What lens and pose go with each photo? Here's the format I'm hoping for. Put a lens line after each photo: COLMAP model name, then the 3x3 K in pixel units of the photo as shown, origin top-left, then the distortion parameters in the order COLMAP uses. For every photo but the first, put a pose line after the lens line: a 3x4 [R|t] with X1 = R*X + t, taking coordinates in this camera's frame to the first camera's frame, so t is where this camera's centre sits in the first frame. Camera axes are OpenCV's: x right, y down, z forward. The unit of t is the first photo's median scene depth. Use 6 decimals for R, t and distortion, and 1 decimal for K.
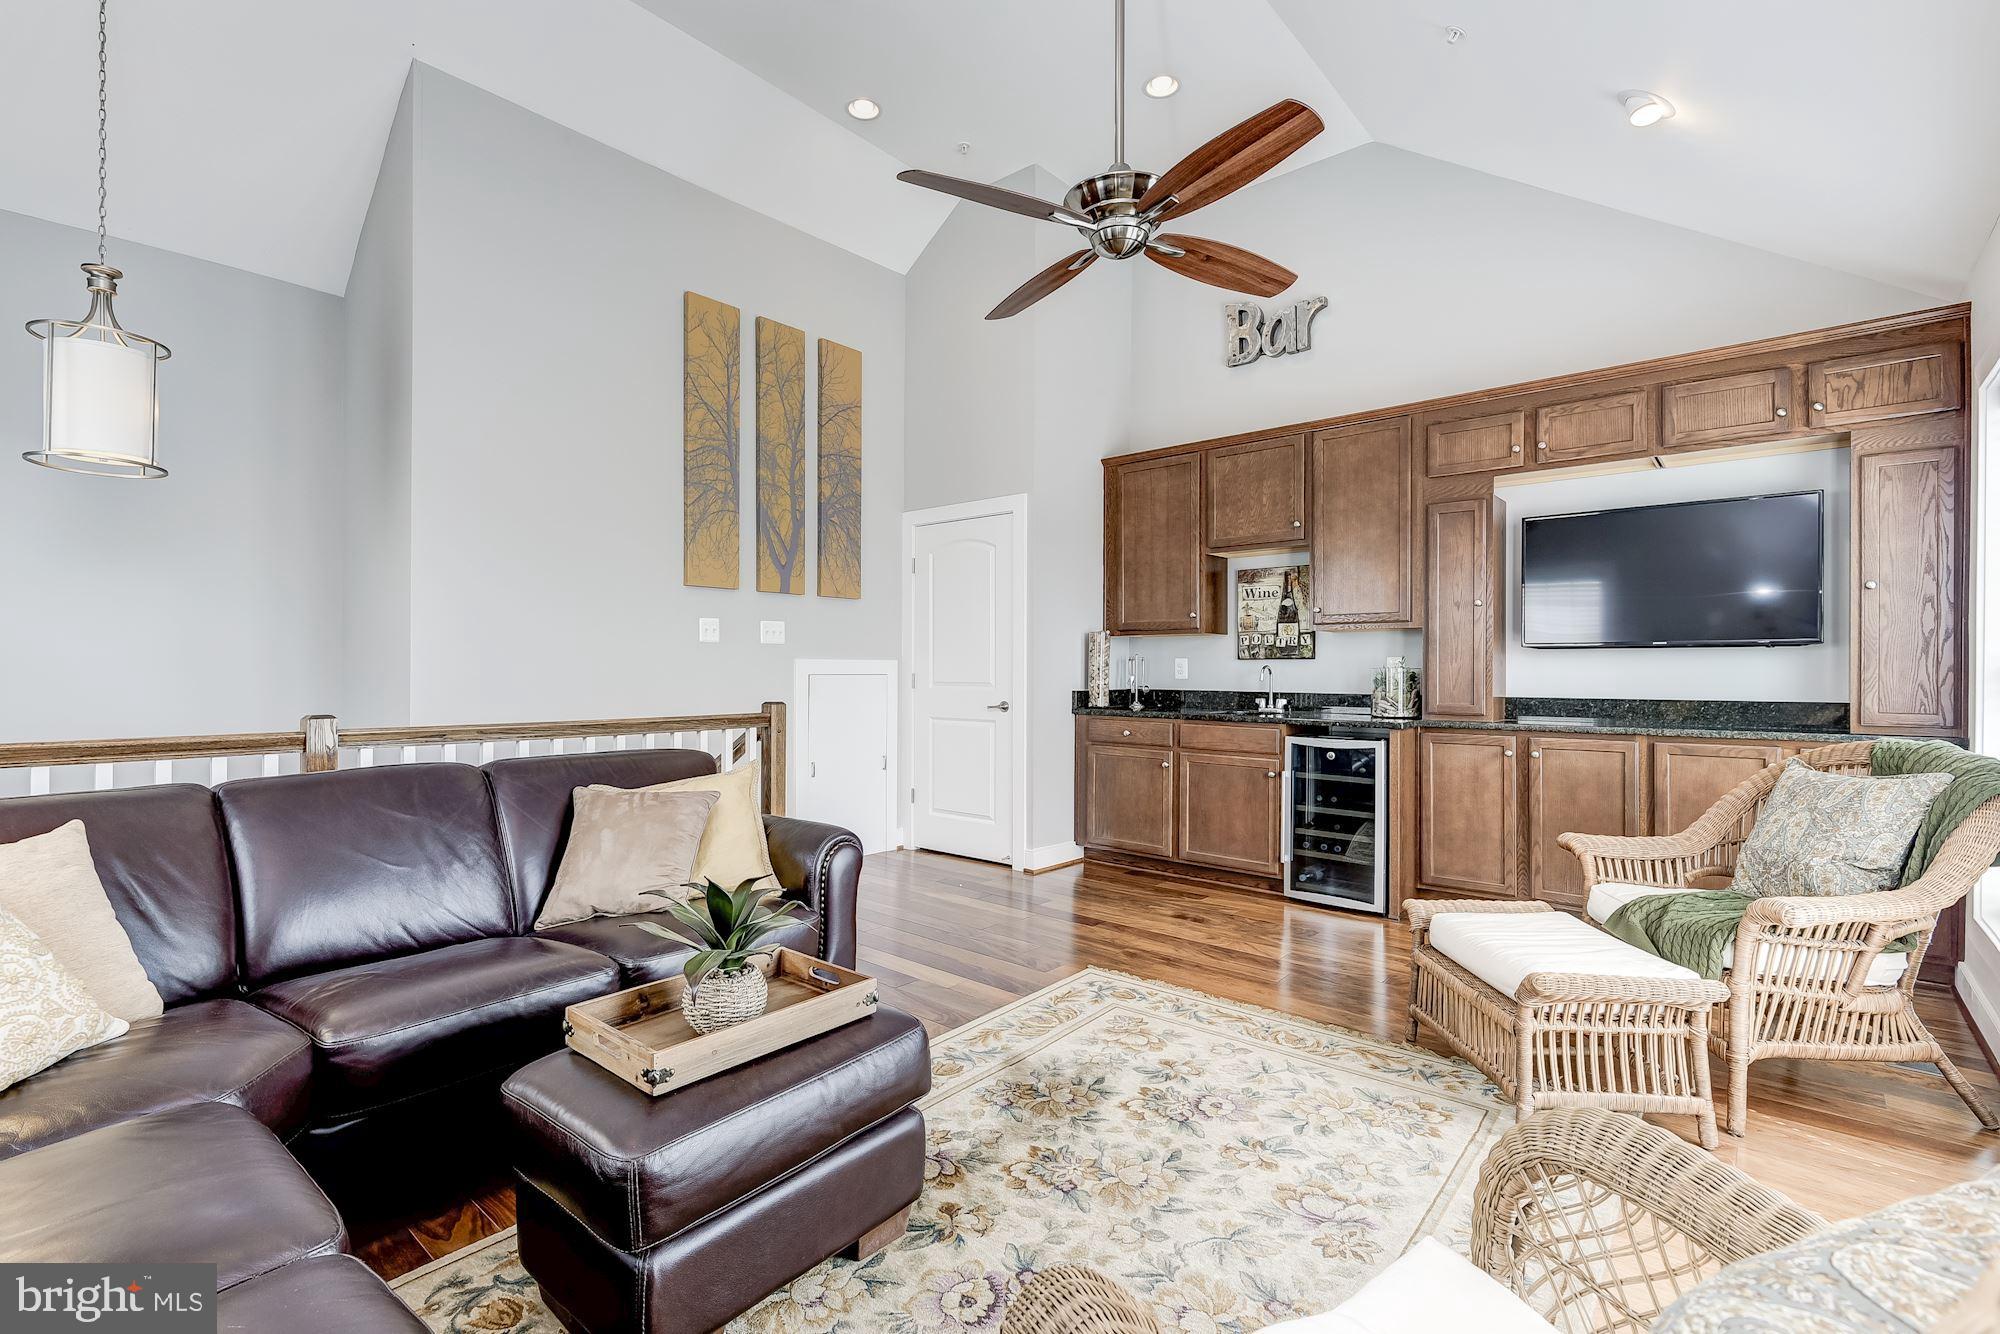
lens RADIAL K [[910.1, 0, 984.9], [0, 910.1, 666.2], [0, 0, 1]] dist [0.017512, -0.008644]
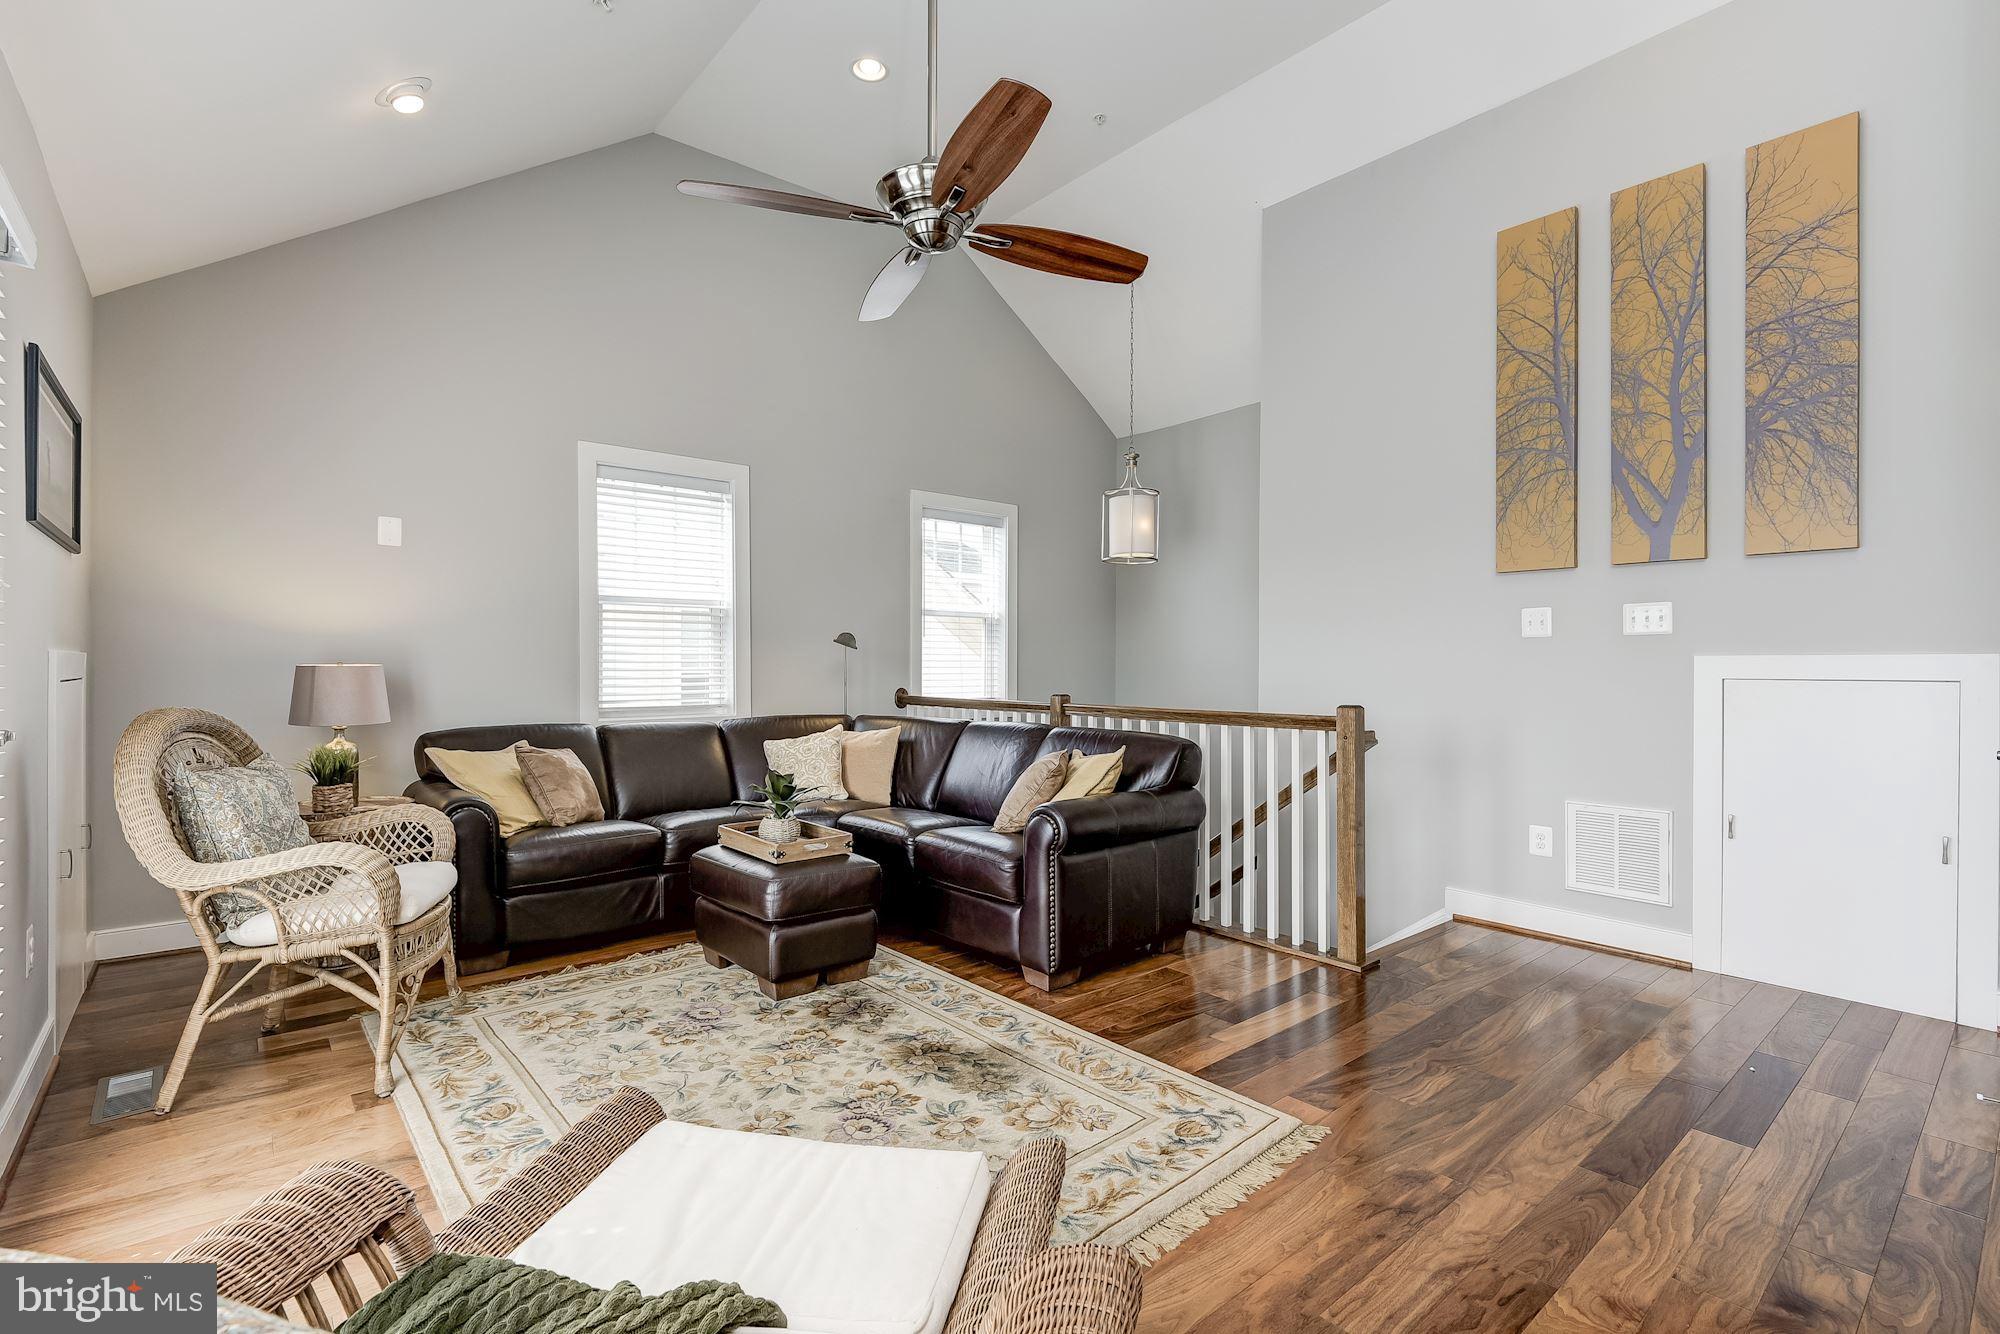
lens RADIAL K [[910.1, 0, 984.9], [0, 910.1, 666.2], [0, 0, 1]] dist [0.017512, -0.008644]
pose [[-0.158642, -0.001753, -0.987335, 0.594411], [-0.001455, 0.999998, -0.001542, 0.001681], [0.987335, 0.001192, -0.158644, 0.646966]]
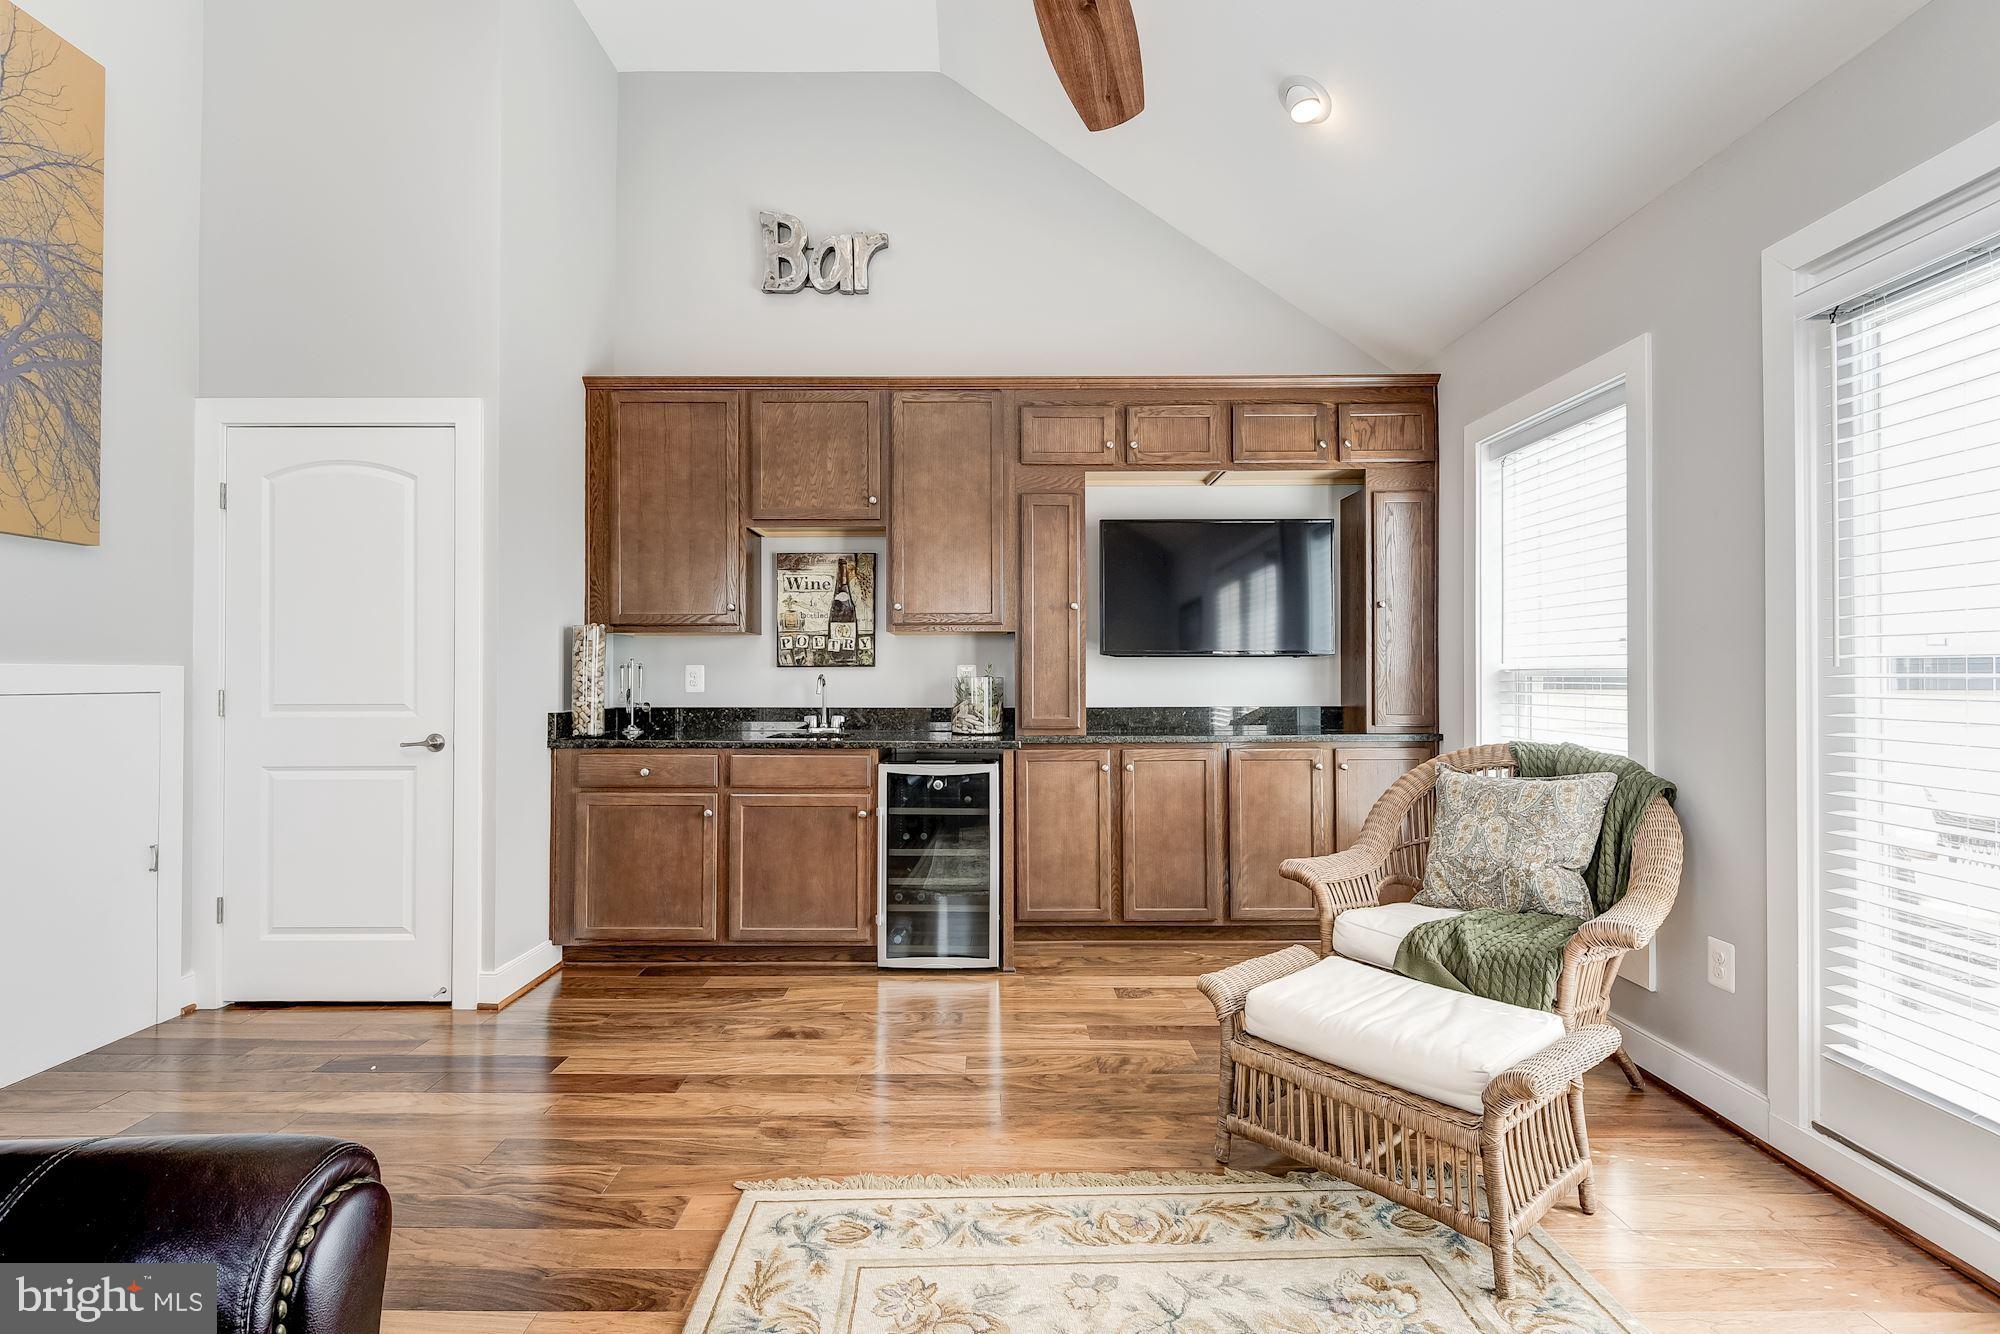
lens RADIAL K [[910.1, 0, 984.9], [0, 910.1, 666.2], [0, 0, 1]] dist [0.017512, -0.008644]
pose [[0.752477, 0.003225, 0.658611, -0.117926], [0.002016, 0.999972, -0.007201, -0.002202], [-0.658615, 0.006747, 0.752449, 0.332741]]
